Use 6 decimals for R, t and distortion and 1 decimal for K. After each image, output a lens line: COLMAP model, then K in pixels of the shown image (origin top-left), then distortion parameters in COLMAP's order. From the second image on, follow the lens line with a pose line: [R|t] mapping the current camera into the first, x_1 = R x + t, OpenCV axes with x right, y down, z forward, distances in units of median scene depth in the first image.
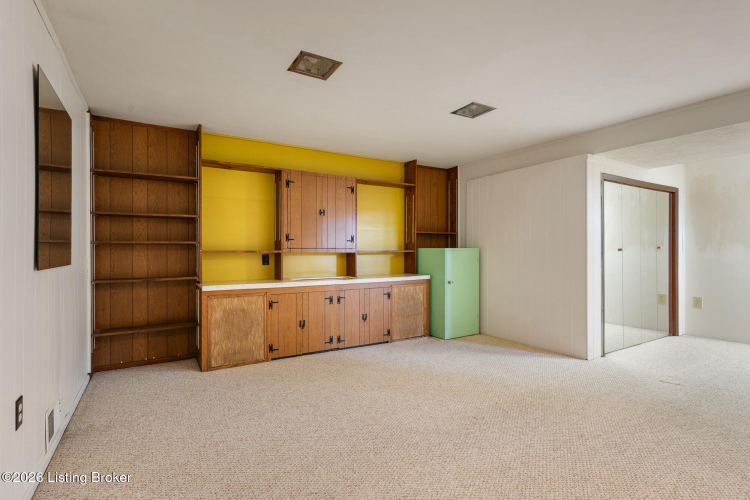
lens RADIAL K [[365.7, 0, 374.6], [0, 365.7, 250.8], [0, 0, 1]] dist [-0.000274, -0.000059]
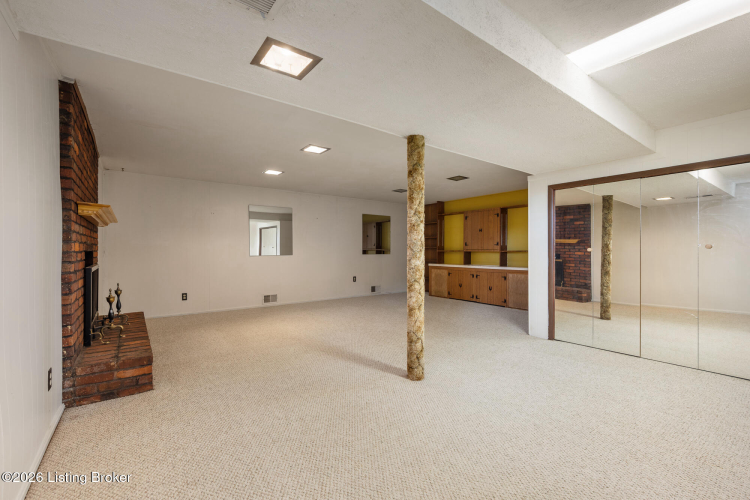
lens RADIAL K [[335.3, 0, 375.5], [0, 335.3, 250.8], [0, 0, 1]] dist [-0.004100, -0.000801]
pose [[0.083328, -0.000120, -0.996522, 1.599915], [-0.001228, 0.999999, -0.000223, 0.002421], [0.996521, 0.001242, 0.083327, 0.332134]]
